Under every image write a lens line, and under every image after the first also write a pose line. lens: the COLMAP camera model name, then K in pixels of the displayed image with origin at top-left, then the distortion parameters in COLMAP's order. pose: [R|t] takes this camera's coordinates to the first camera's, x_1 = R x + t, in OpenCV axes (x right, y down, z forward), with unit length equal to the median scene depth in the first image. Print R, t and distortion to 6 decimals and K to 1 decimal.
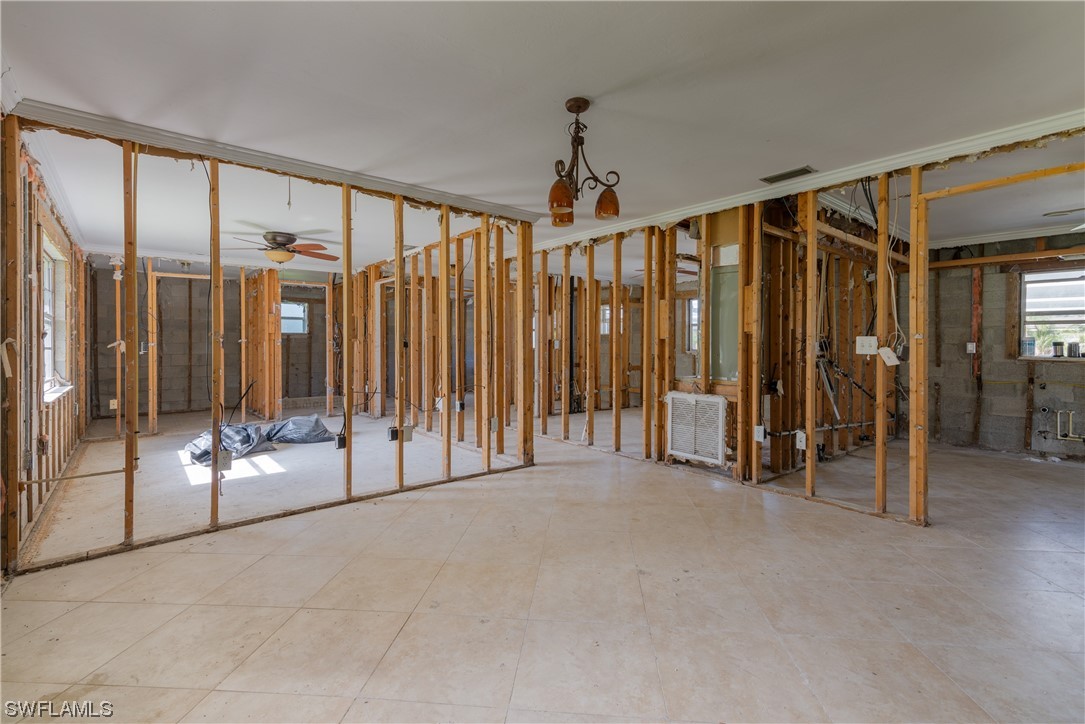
lens RADIAL K [[490.0, 0, 542.7], [0, 490.0, 356.9], [0, 0, 1]] dist [0.014094, 0.000280]
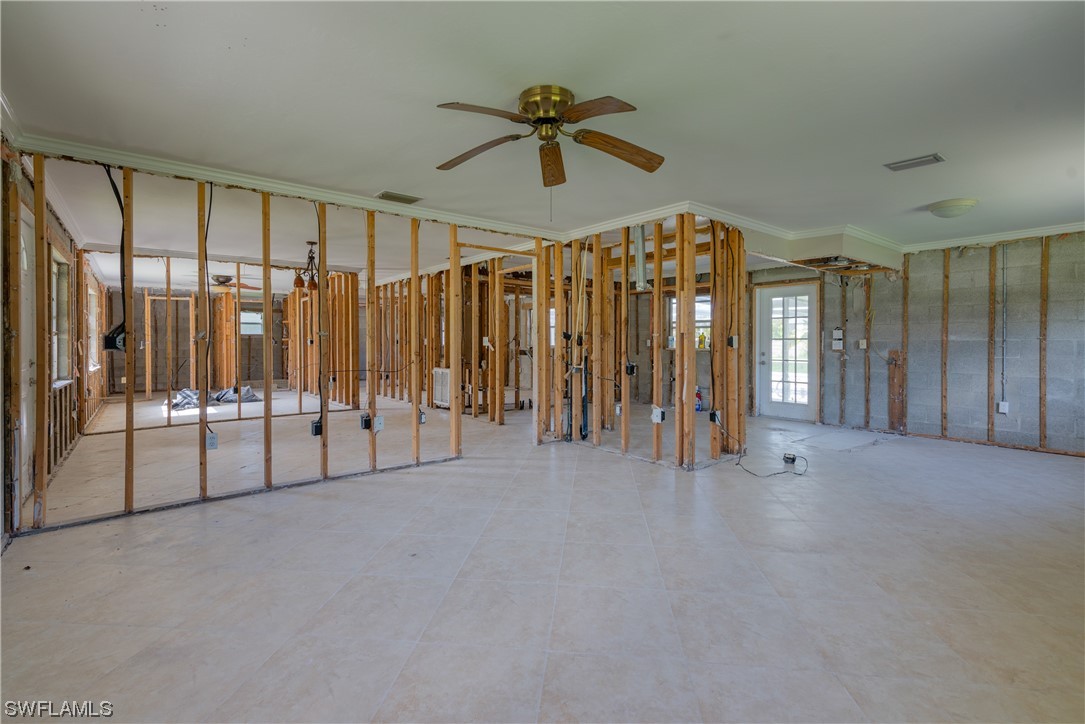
lens RADIAL K [[490.0, 0, 542.1], [0, 490.0, 354.9], [0, 0, 1]] dist [0.014094, 0.000280]
pose [[0.999890, -0.003908, -0.014338, 0.526144], [0.003920, 0.999992, 0.000754, 0.018483], [0.014335, -0.000811, 0.999897, -0.599806]]
